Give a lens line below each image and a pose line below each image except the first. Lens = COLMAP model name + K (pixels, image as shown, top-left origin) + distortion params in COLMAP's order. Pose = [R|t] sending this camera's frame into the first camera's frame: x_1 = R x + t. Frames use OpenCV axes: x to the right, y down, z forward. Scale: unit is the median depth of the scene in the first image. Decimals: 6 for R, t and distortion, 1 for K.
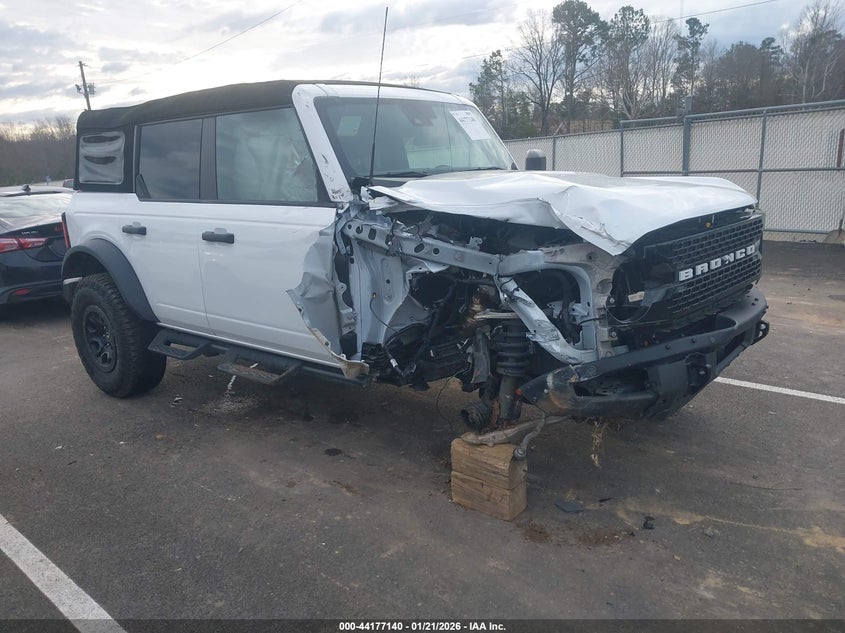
lens RADIAL K [[678.4, 0, 422.5], [0, 678.4, 316.5], [0, 0, 1]] dist [0.008411, 0.005092]
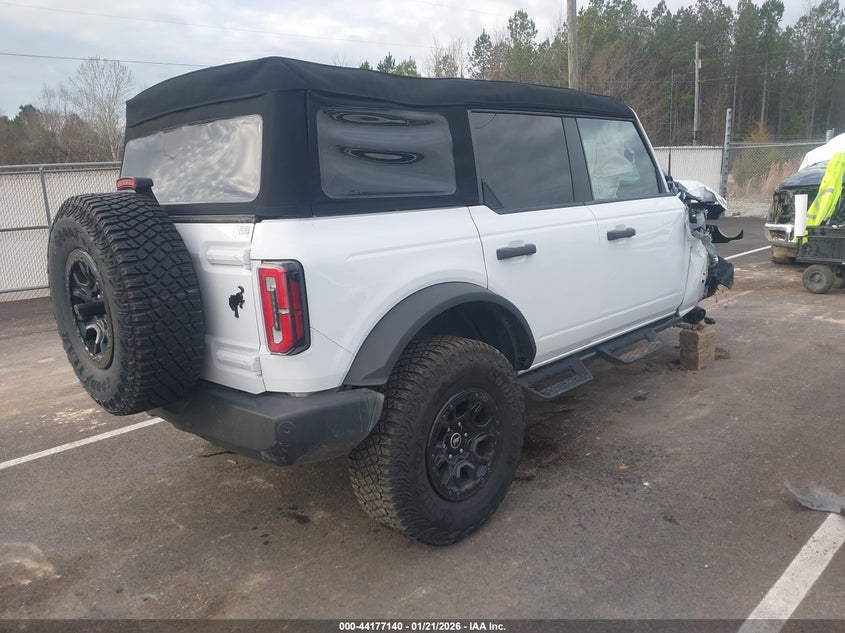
lens RADIAL K [[678.4, 0, 422.5], [0, 678.4, 316.5], [0, 0, 1]] dist [0.008411, 0.005092]
pose [[0.069674, -0.156530, 0.985213, -1.170880], [0.273369, 0.952802, 0.132048, -0.184931], [-0.959383, 0.260126, 0.109176, 1.032909]]
